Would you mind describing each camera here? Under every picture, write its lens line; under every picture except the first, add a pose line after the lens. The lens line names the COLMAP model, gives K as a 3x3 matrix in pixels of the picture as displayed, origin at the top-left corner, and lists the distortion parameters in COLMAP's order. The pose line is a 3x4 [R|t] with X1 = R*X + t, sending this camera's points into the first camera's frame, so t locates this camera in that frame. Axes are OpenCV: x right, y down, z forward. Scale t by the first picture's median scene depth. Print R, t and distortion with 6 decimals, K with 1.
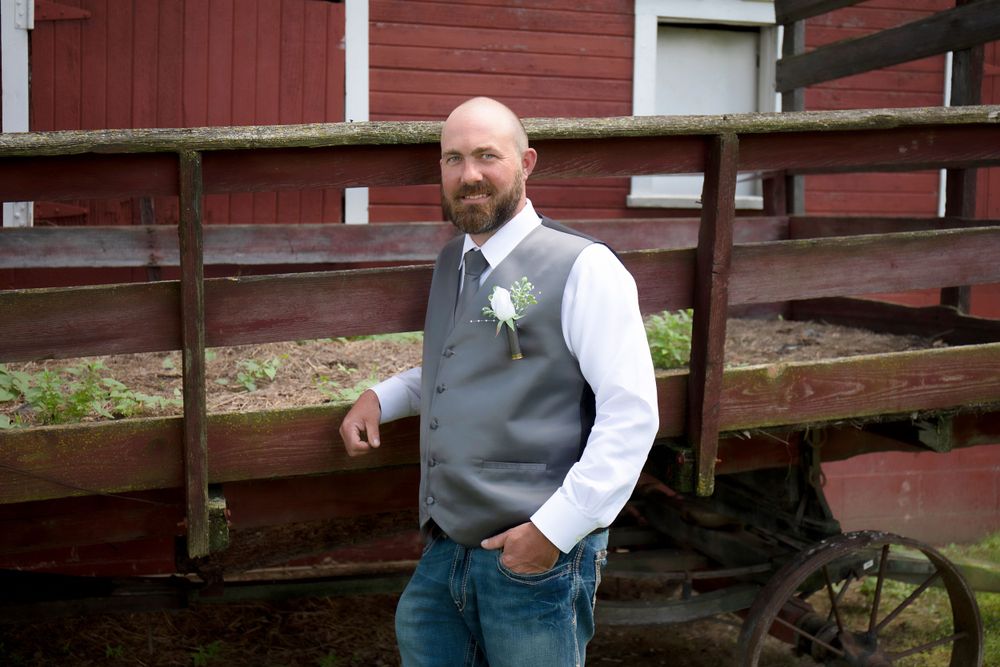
lens RADIAL K [[1220.5, 0, 500.0], [0, 1220.5, 333.5], [0, 0, 1]] dist [0.030753, 0.064395]
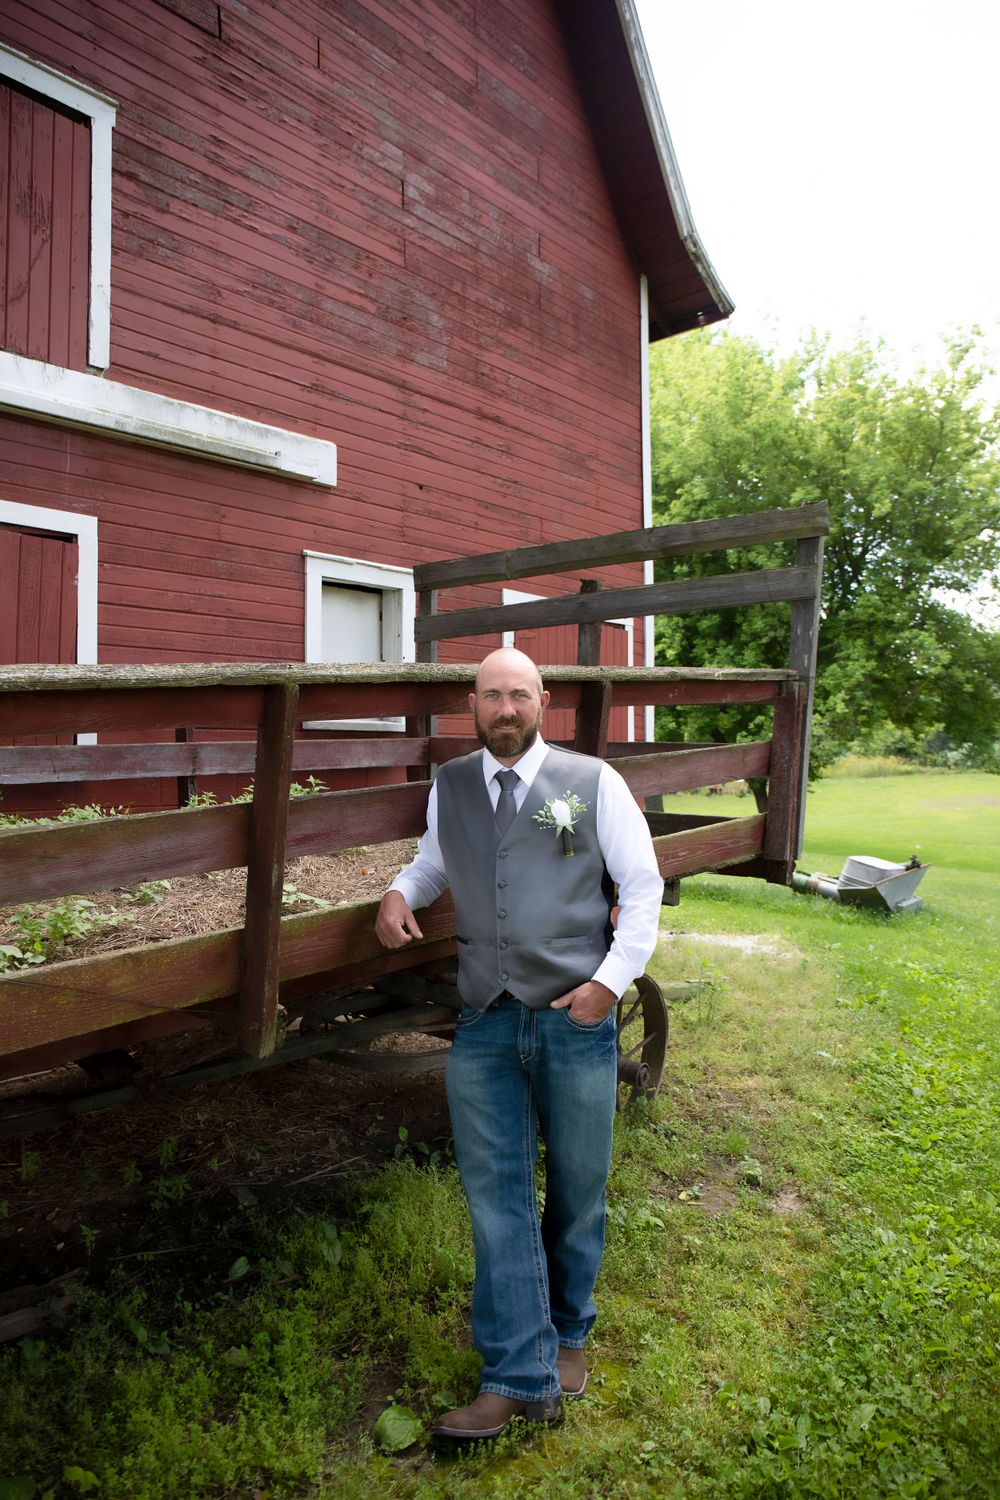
lens RADIAL K [[1009.2, 0, 503.2], [0, 1009.2, 772.3], [0, 0, 1]] dist [-0.130741, 0.081340]
pose [[0.844375, -0.015860, 0.535517, -0.542074], [0.045836, 0.998035, -0.042714, -0.021534], [-0.533788, 0.060613, 0.843443, 0.134047]]
